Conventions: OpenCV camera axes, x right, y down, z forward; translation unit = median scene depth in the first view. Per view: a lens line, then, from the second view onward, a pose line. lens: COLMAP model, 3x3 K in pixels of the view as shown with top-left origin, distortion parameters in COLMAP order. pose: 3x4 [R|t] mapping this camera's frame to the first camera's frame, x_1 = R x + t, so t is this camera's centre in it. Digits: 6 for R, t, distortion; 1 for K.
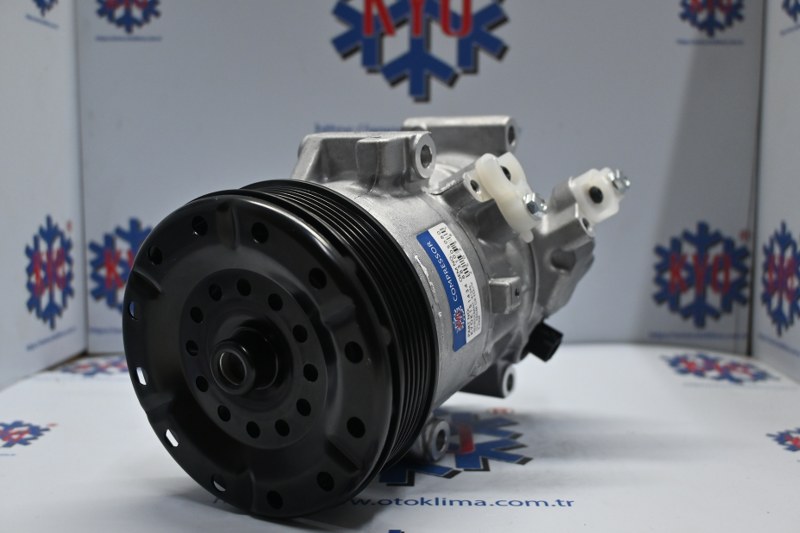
lens RADIAL K [[880.0, 0, 400.0], [0, 880.0, 266.5], [0, 0, 1]] dist [0.008688, -0.021441]
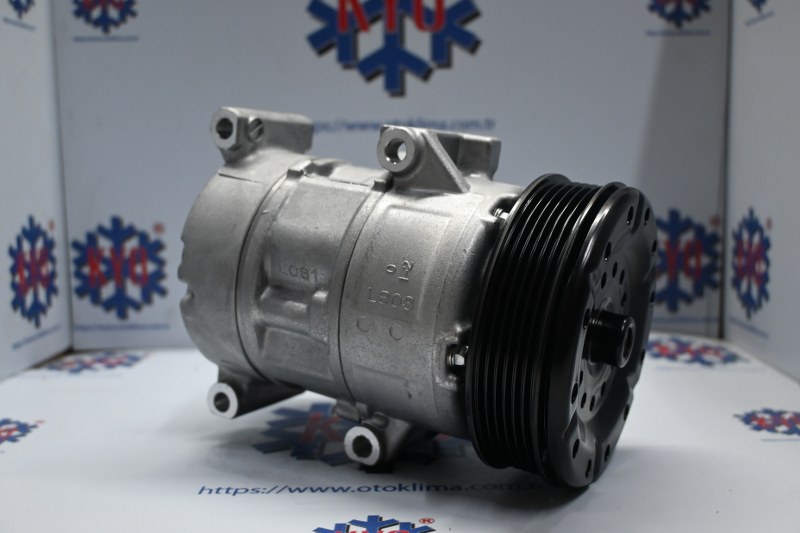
lens RADIAL K [[880.0, 0, 400.0], [0, 880.0, 266.5], [0, 0, 1]] dist [0.008688, -0.021441]
pose [[0.999673, -0.020278, 0.015562, 0.008408], [0.020064, 0.999704, 0.013791, -0.004575], [-0.015837, -0.013474, 0.999784, -0.020144]]
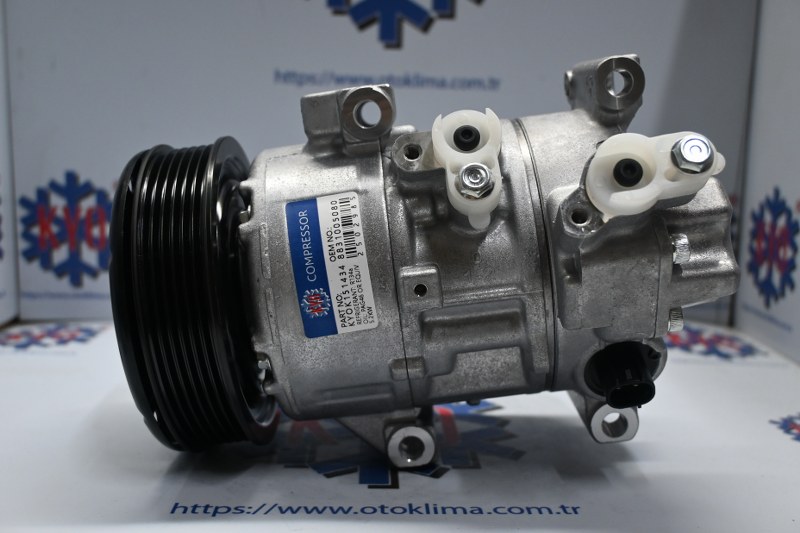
lens RADIAL K [[880.0, 0, 400.0], [0, 880.0, 266.5], [0, 0, 1]] dist [0.008688, -0.021441]
pose [[0.997651, 0.009560, 0.067825, -0.028143], [-0.013668, 0.998083, 0.060360, -0.017080], [-0.067118, -0.061145, 0.995870, 0.080516]]
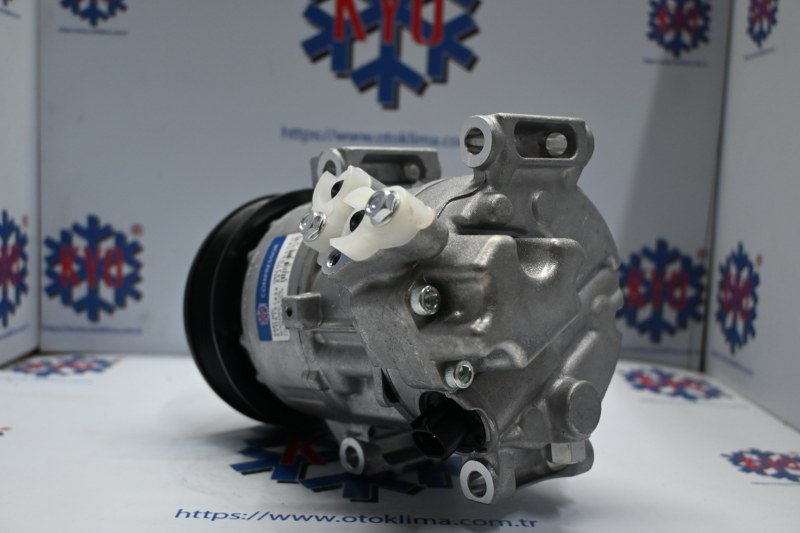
lens RADIAL K [[880.0, 0, 400.0], [0, 880.0, 266.5], [0, 0, 1]] dist [0.008688, -0.021441]
pose [[0.997816, 0.033072, 0.057182, -0.015554], [-0.033456, 0.999424, 0.005764, -0.015146], [-0.056959, -0.007664, 0.998347, 0.002390]]
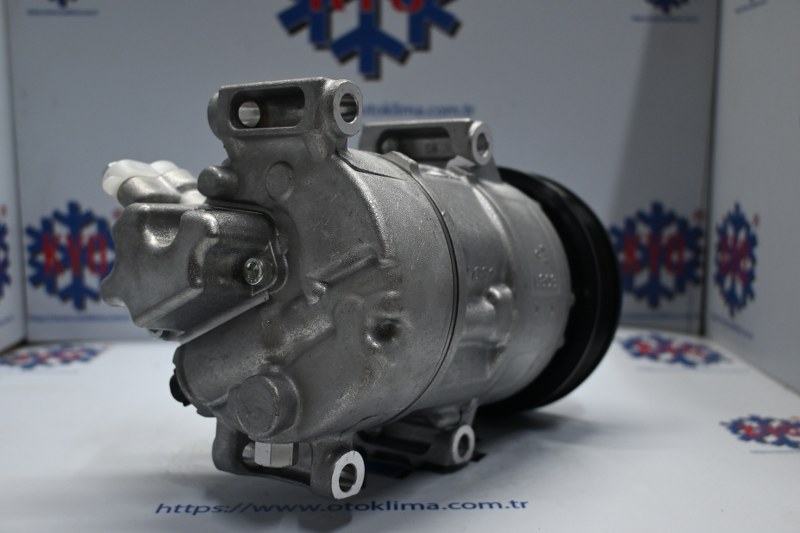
lens RADIAL K [[880.0, 0, 400.0], [0, 880.0, 266.5], [0, 0, 1]] dist [0.008688, -0.021441]
pose [[0.998716, -0.009388, 0.049784, 0.005221], [0.007339, 0.999125, 0.041185, -0.021675], [-0.050127, -0.040766, 0.997911, 0.023691]]
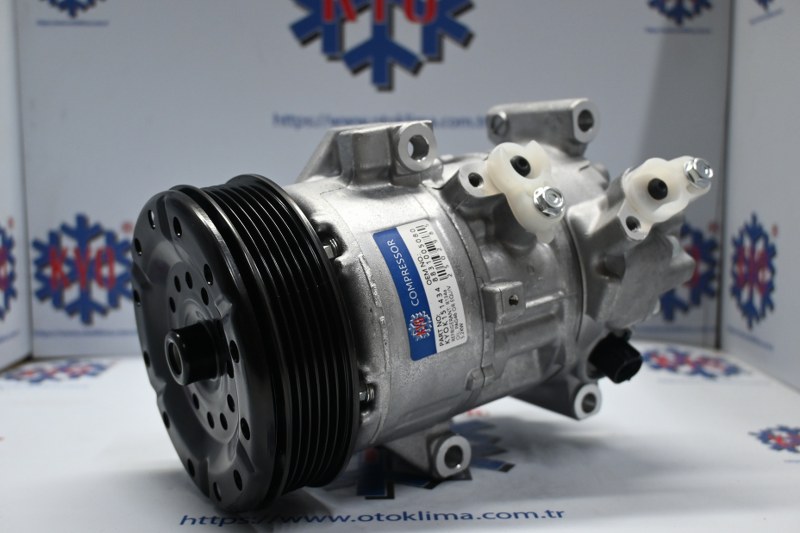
lens RADIAL K [[881.9, 0, 400.0], [0, 881.9, 266.5], [0, 0, 1]] dist [-0.007591, 0.022348]
pose [[0.997996, -0.010249, 0.062446, -0.021344], [0.009553, 0.999889, 0.011436, -0.006339], [-0.062557, -0.010817, 0.997983, 0.037640]]
